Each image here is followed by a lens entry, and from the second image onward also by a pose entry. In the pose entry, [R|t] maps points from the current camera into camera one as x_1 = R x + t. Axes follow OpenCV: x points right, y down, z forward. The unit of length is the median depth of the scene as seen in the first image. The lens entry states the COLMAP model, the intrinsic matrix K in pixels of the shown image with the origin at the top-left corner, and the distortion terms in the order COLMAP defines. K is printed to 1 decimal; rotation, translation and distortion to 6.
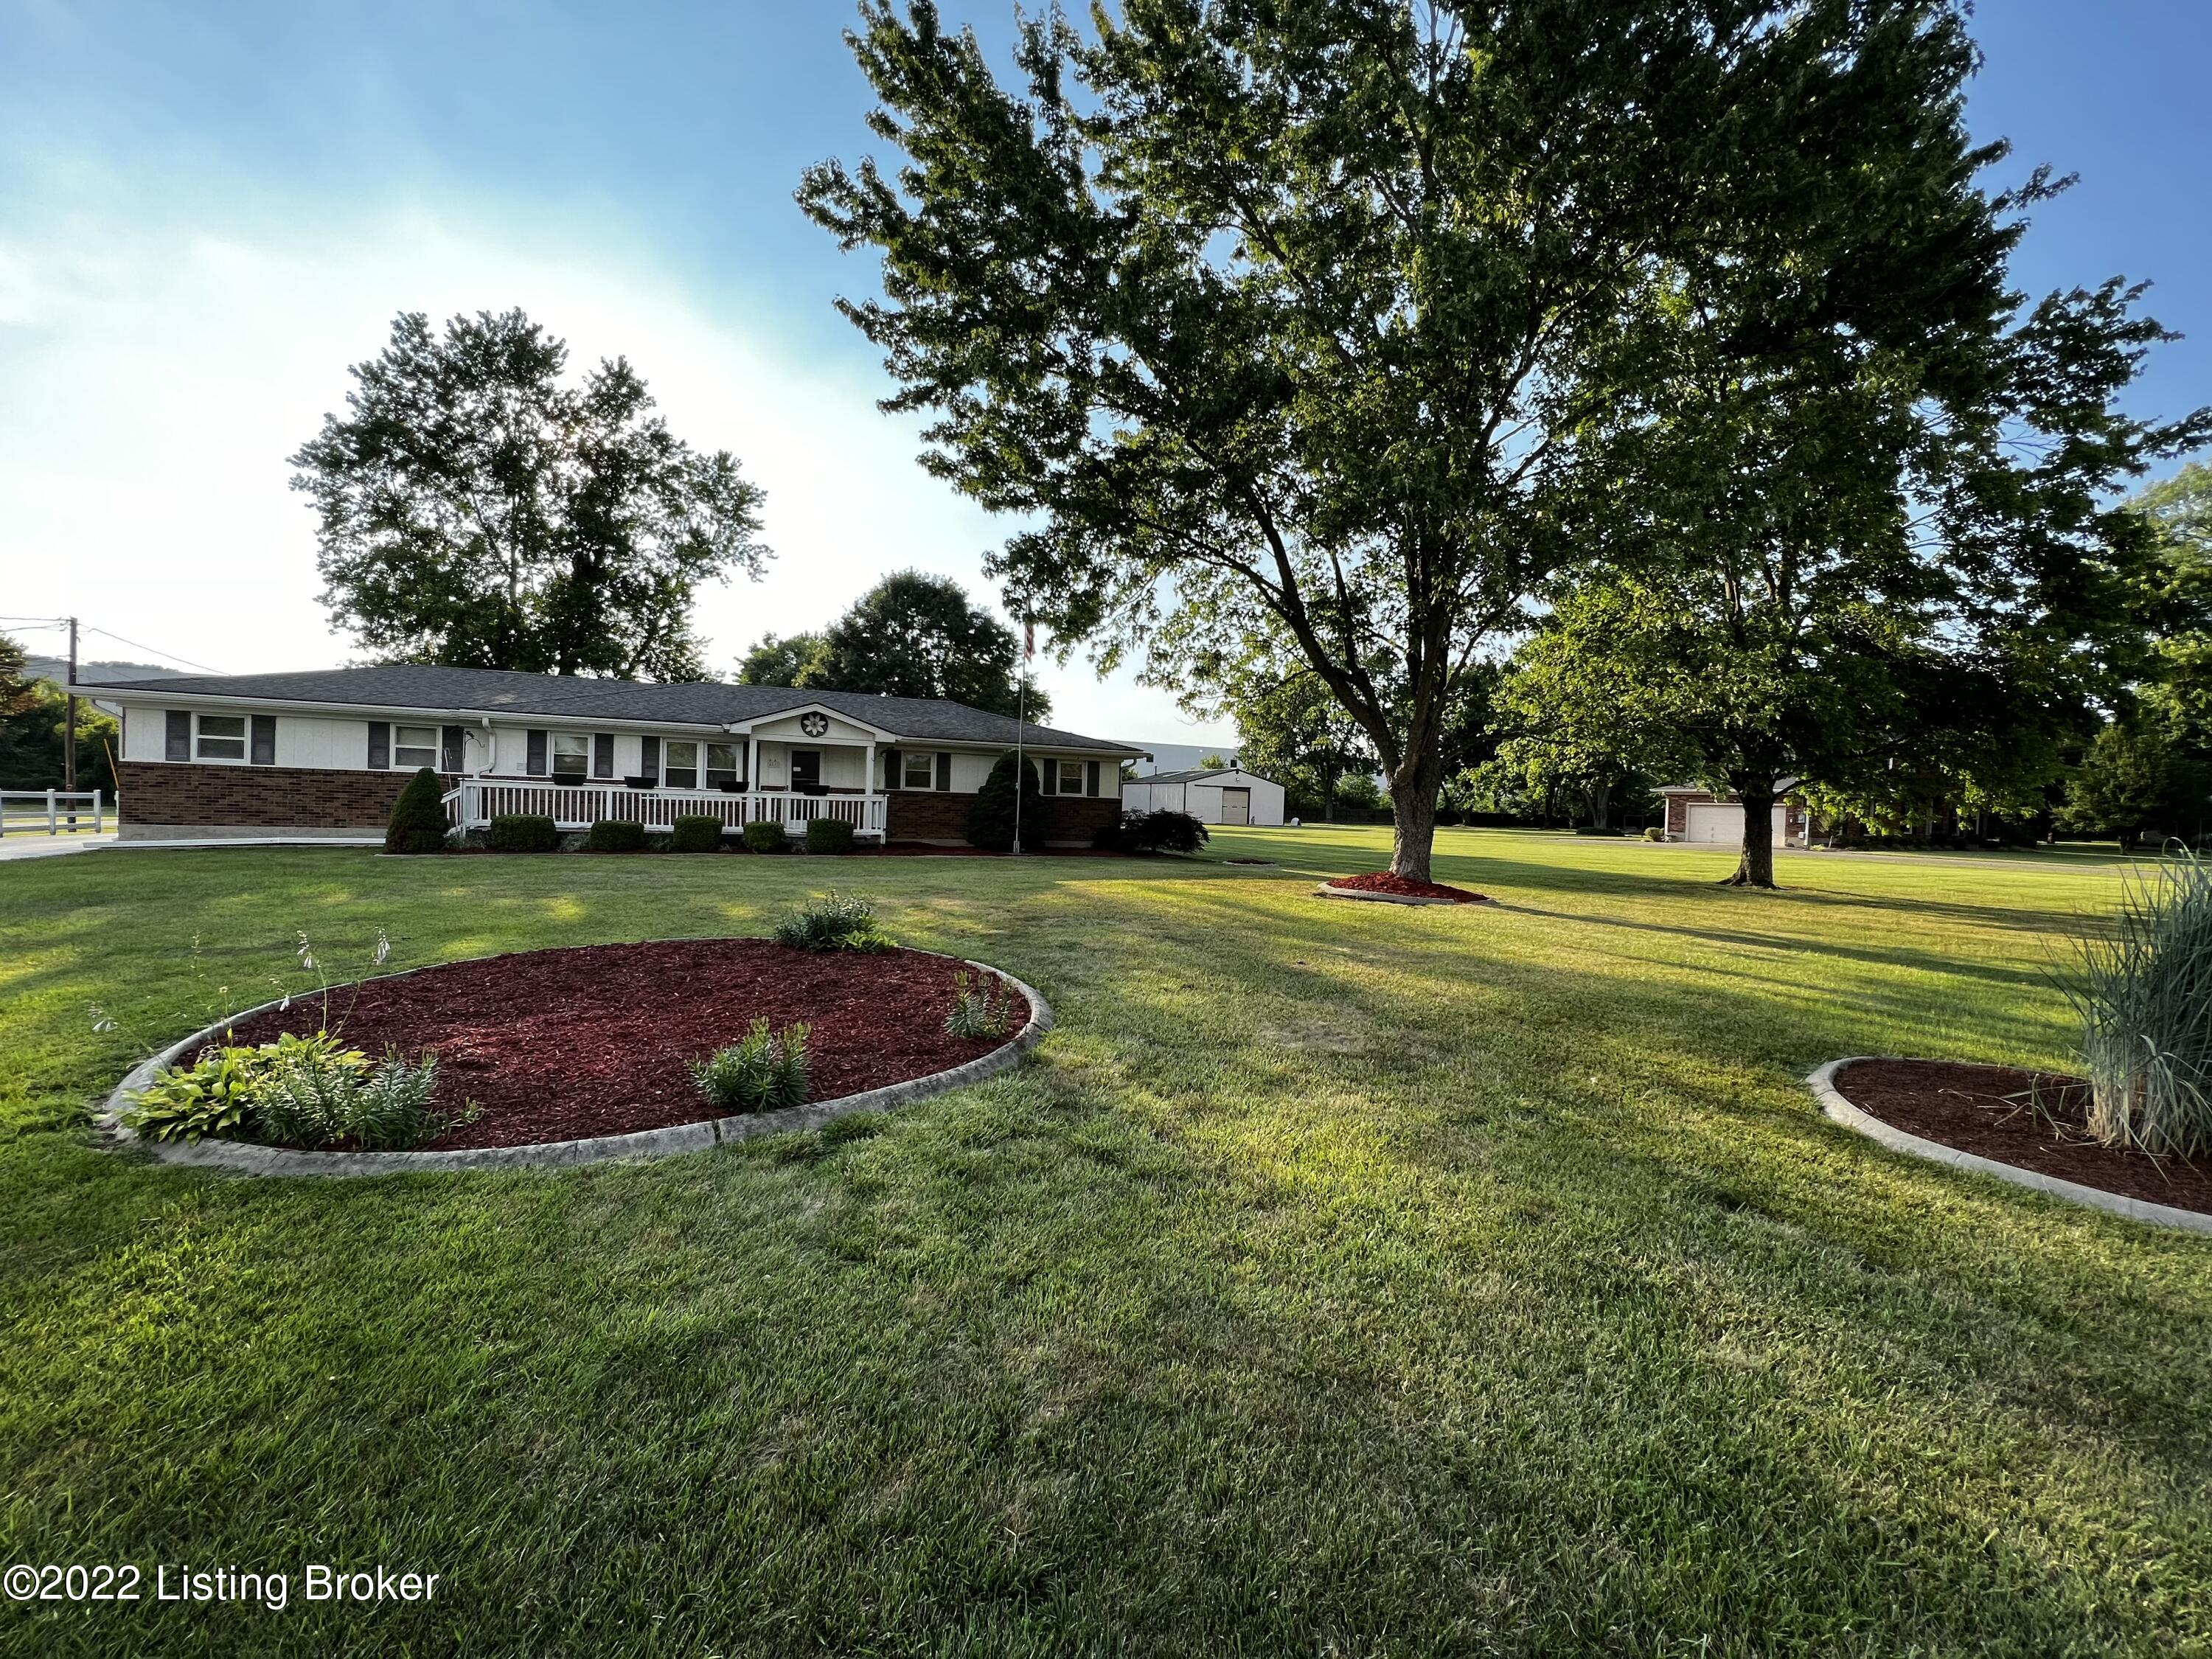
lens RADIAL K [[880.3, 0, 1100.4], [0, 880.3, 825.1], [0, 0, 1]] dist [-0.000599, 0.000020]
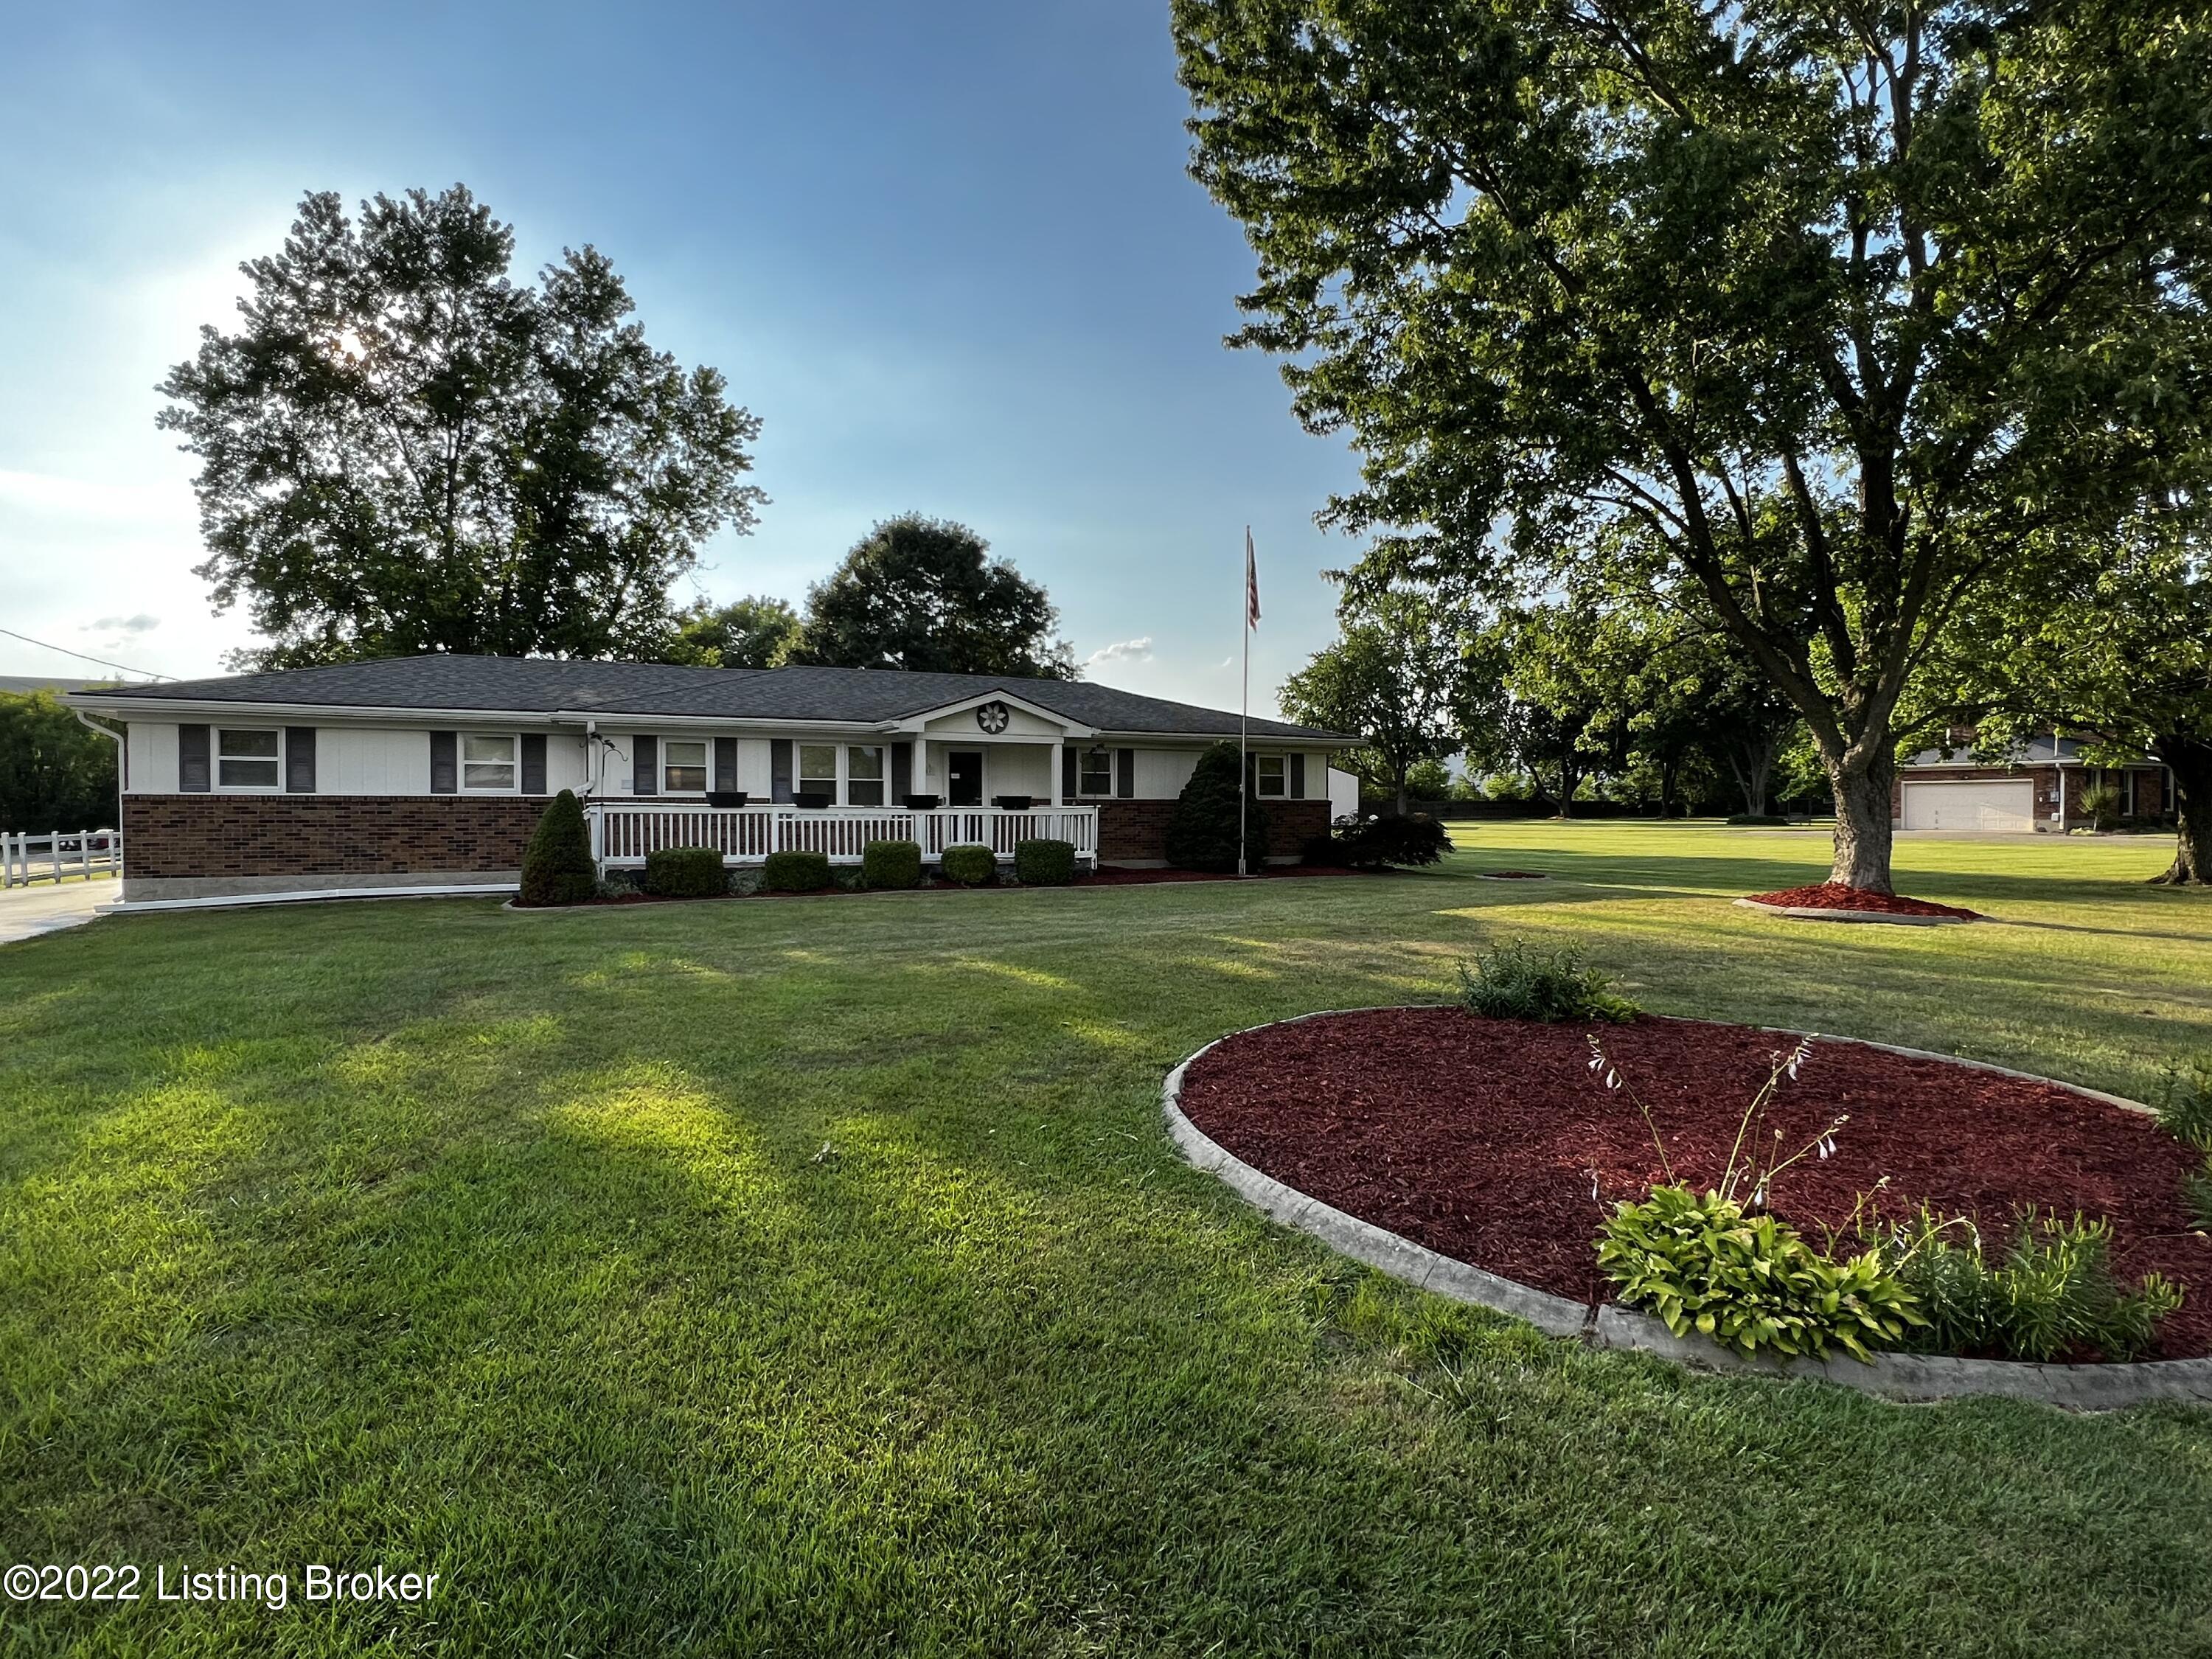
lens RADIAL K [[1111.9, 0, 1101.8], [0, 1111.9, 825.9], [0, 0, 1]] dist [-0.000207, 0.000670]
pose [[0.998698, -0.033091, 0.038833, -0.164091], [0.033274, 0.999438, -0.004070, -0.007436], [-0.038676, 0.005357, 0.999237, 0.014339]]
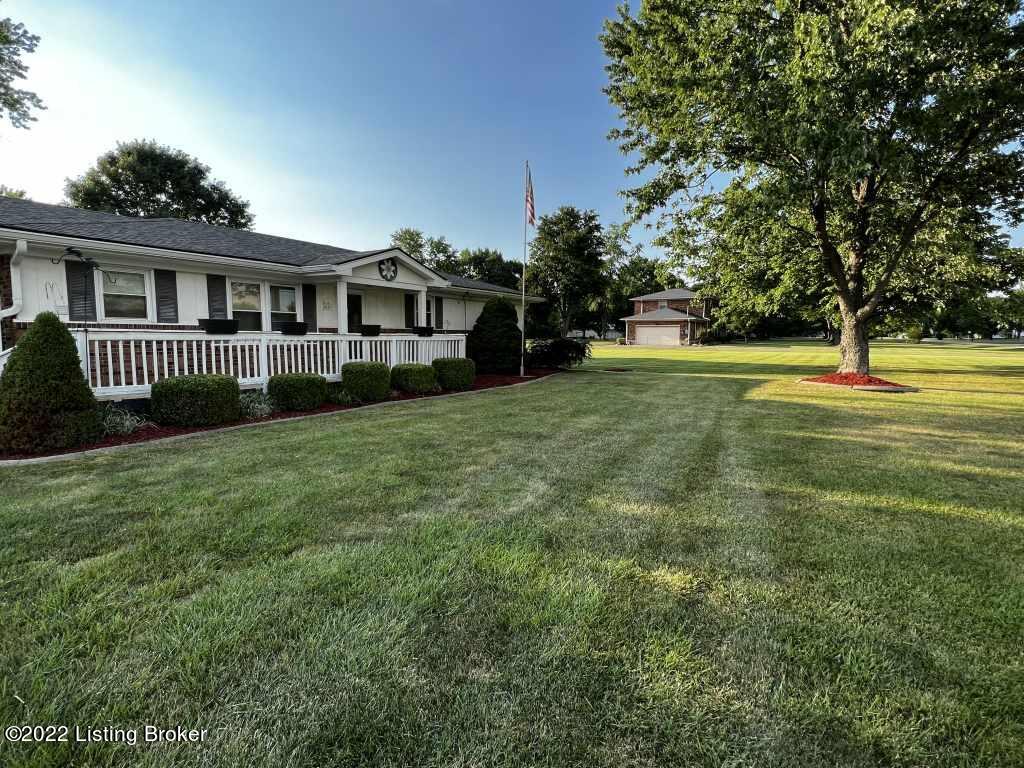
lens RADIAL K [[503.3, 0, 512.0], [0, 503.3, 384.0], [0, 0, 1]] dist [-0.004269, -0.001080]
pose [[0.843015, -0.081227, 0.531721, -0.323139], [0.035884, 0.994823, 0.095079, -0.017402], [-0.536691, -0.061073, 0.841566, 0.243501]]
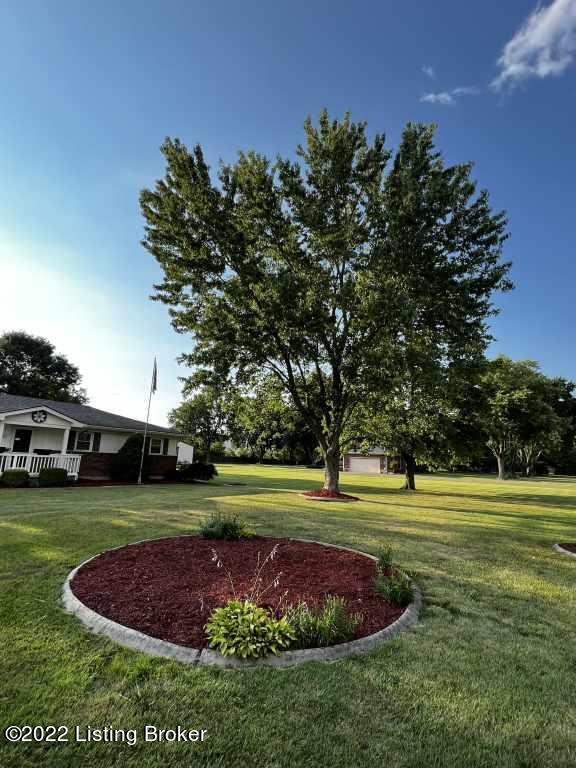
lens RADIAL K [[386.0, 0, 288.0], [0, 386.0, 384.0], [0, 0, 1]] dist [-0.000207, 0.000670]
pose [[0.878218, 0.098073, 0.468096, -0.151652], [-0.002953, 0.979842, -0.199752, -0.010751], [-0.478251, 0.174043, 0.860805, 0.004042]]
